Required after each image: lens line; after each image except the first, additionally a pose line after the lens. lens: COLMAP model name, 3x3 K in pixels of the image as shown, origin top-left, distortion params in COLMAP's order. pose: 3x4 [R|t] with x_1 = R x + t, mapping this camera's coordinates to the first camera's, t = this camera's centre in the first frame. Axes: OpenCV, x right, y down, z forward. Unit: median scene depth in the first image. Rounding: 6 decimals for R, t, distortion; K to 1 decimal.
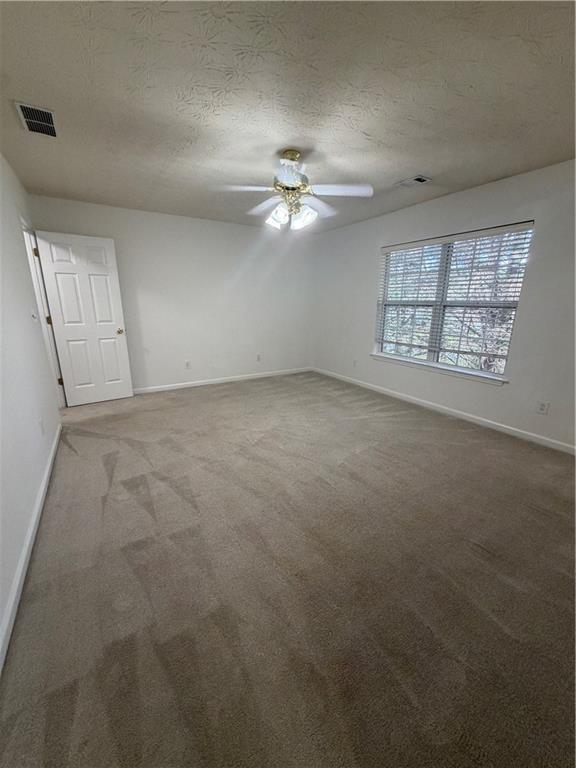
lens RADIAL K [[305.7, 0, 286.8], [0, 305.7, 385.8], [0, 0, 1]] dist [-0.000484, -0.000011]
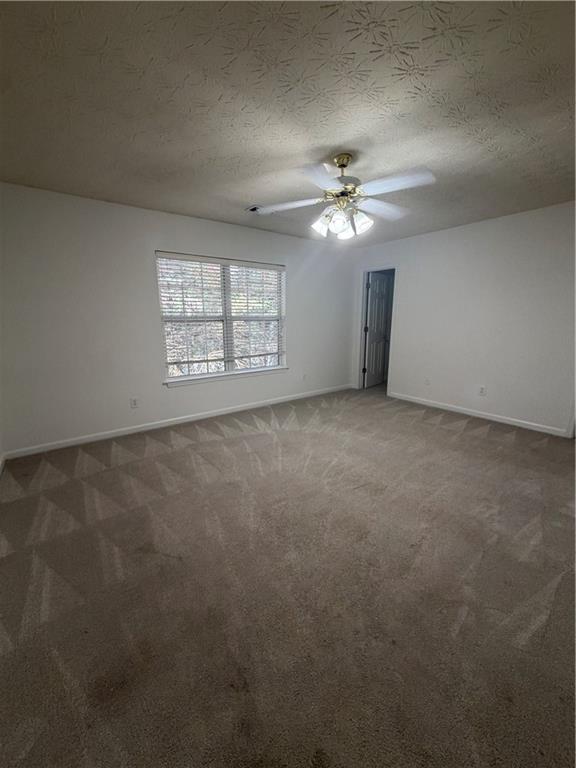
lens RADIAL K [[305.7, 0, 287.1], [0, 305.7, 382.9], [0, 0, 1]] dist [-0.000484, -0.000011]
pose [[-0.074289, -0.220243, 0.972612, -0.663202], [0.275880, 0.932704, 0.232278, -0.253073], [-0.958317, 0.285580, -0.008529, 0.884765]]
